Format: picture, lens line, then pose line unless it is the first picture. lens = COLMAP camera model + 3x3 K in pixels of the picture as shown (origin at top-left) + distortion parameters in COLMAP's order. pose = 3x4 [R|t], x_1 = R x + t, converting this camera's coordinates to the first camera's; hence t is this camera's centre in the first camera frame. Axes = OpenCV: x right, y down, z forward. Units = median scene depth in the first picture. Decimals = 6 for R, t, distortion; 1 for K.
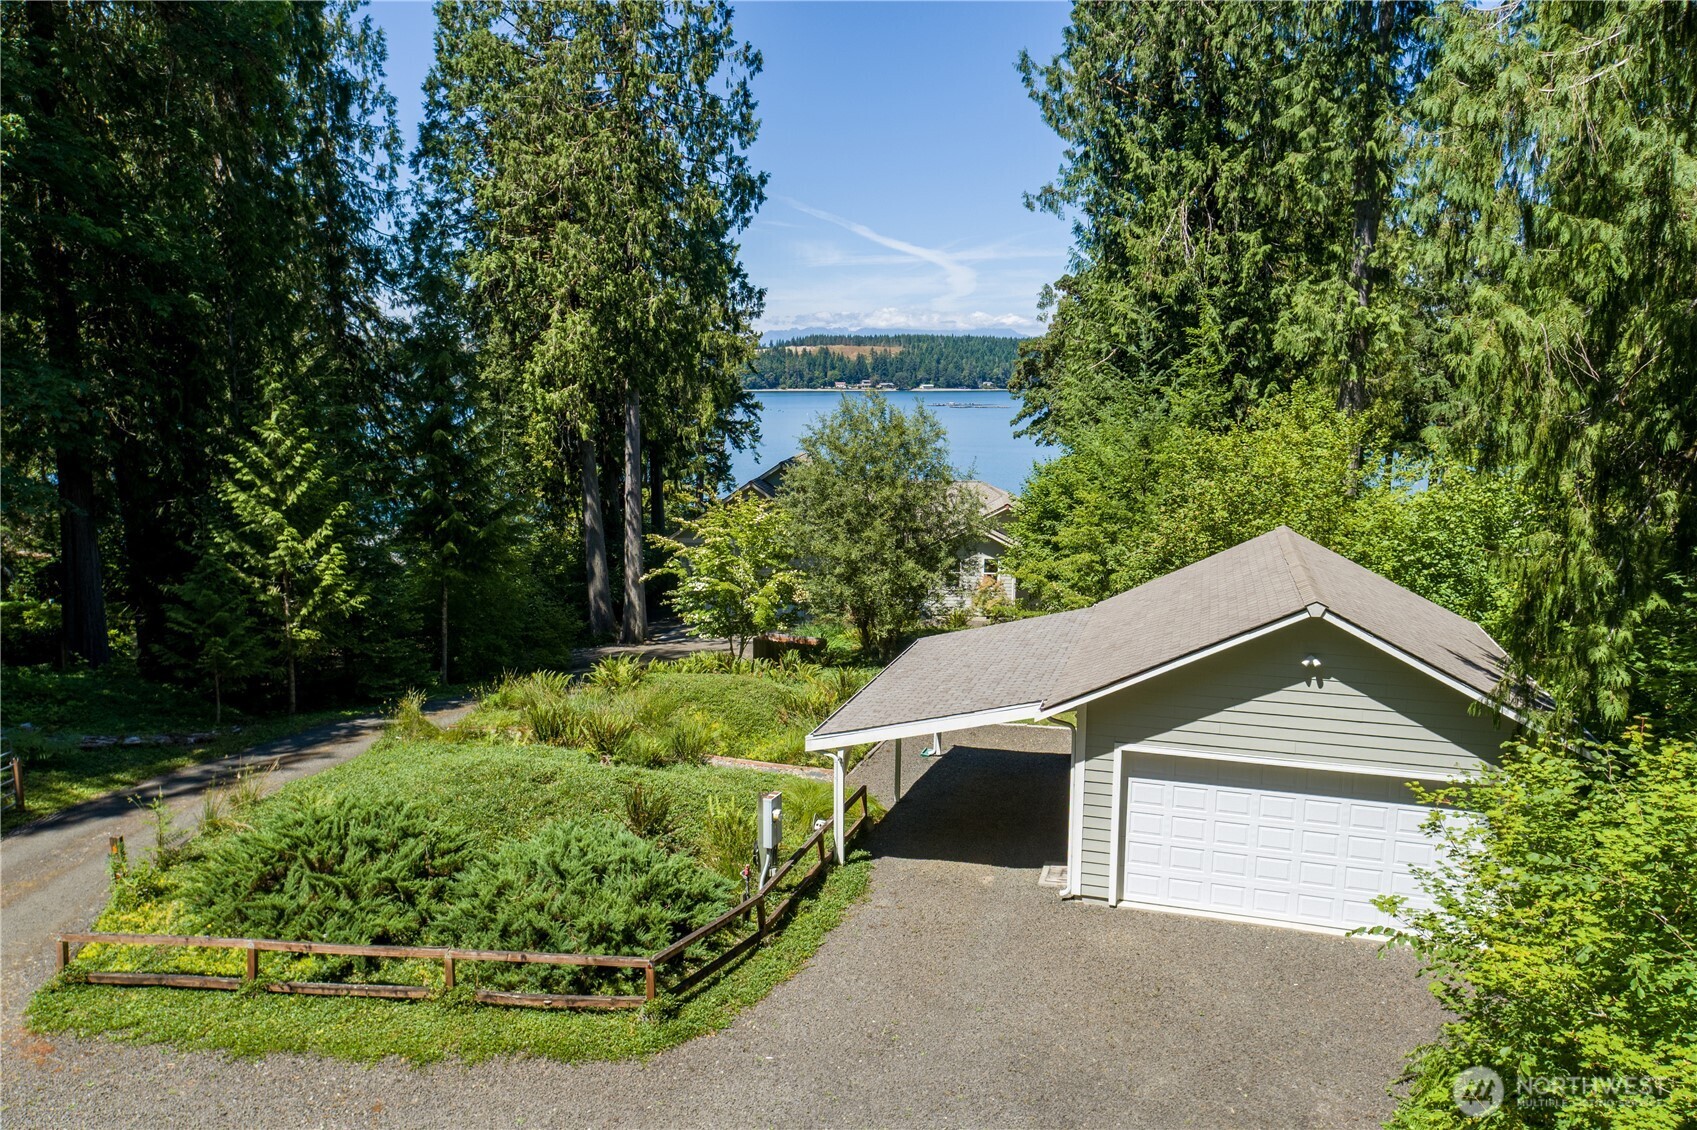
lens RADIAL K [[1148.3, 0, 848.5], [0, 1148.3, 565.0], [0, 0, 1]] dist [-0.005389, -0.001043]
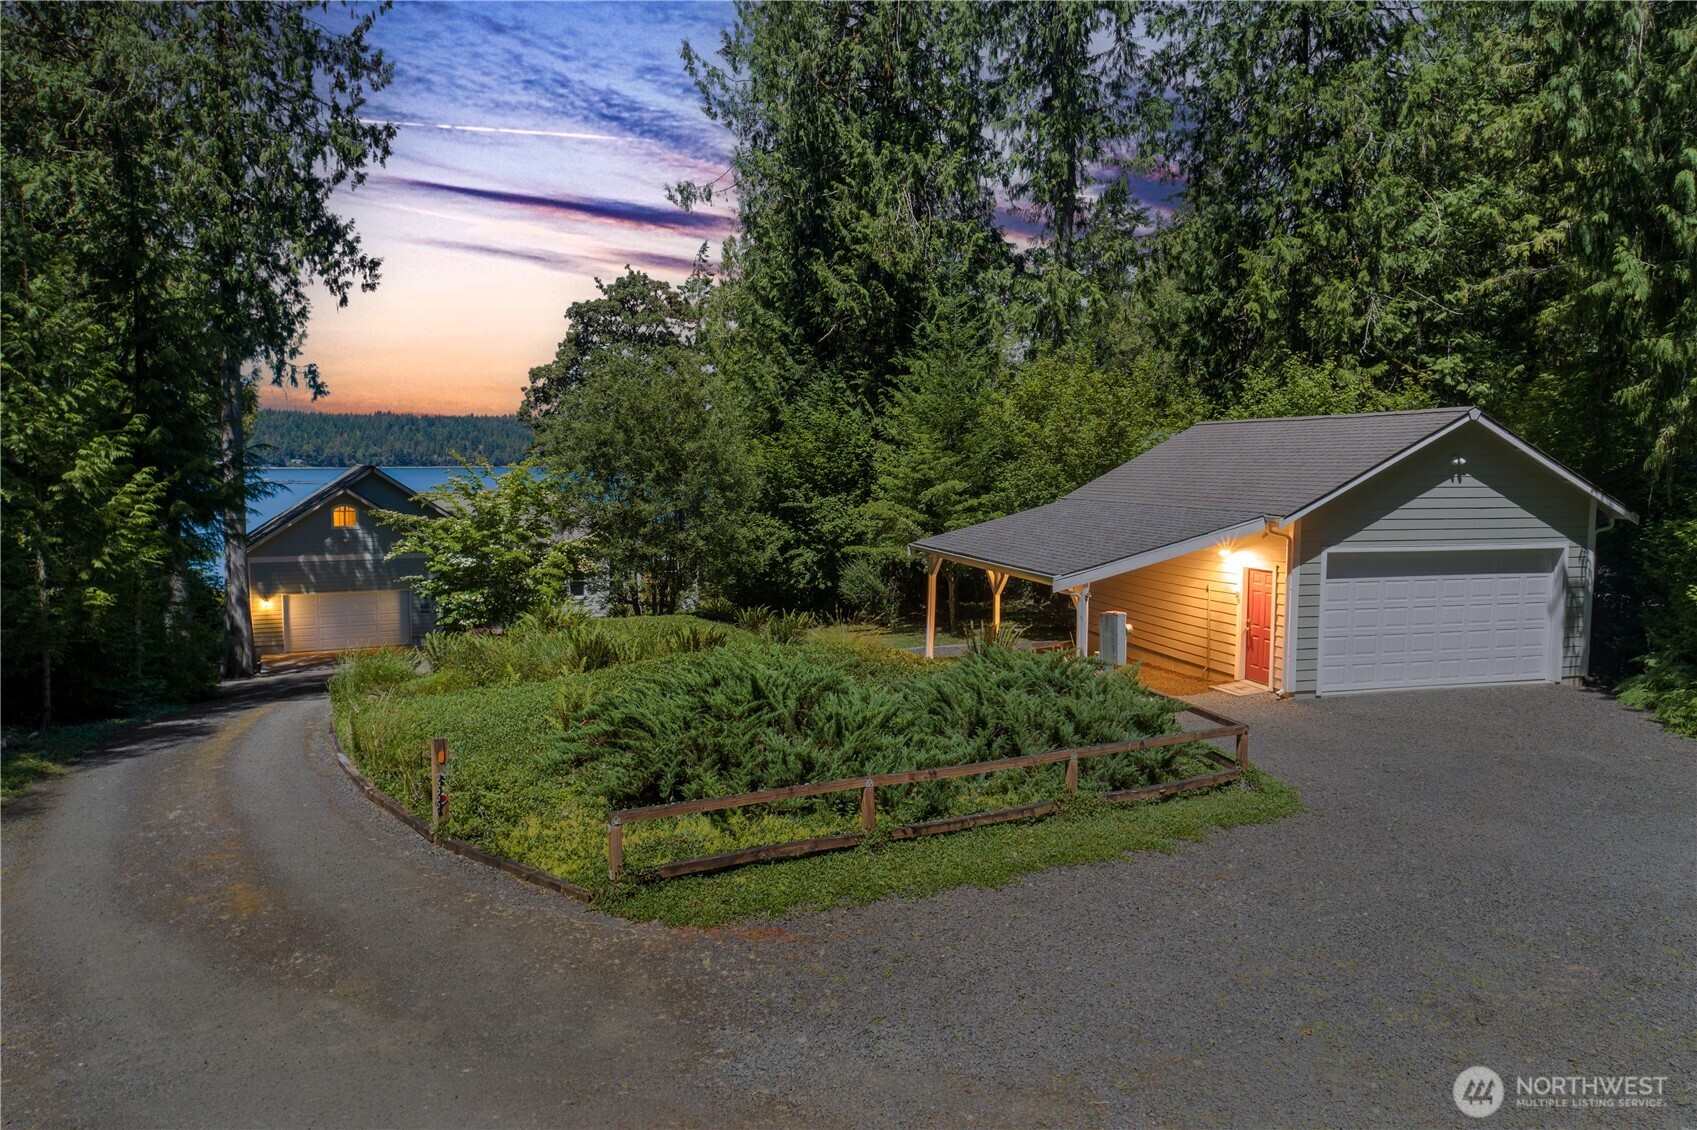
lens RADIAL K [[1142.7, 0, 848.5], [0, 1142.7, 565.0], [0, 0, 1]] dist [0.003738, 0.003620]
pose [[0.843535, -0.048842, 0.534849, -0.713058], [0.084152, 0.995576, -0.041804, 0.166753], [-0.530441, 0.080271, 0.843913, 0.267658]]
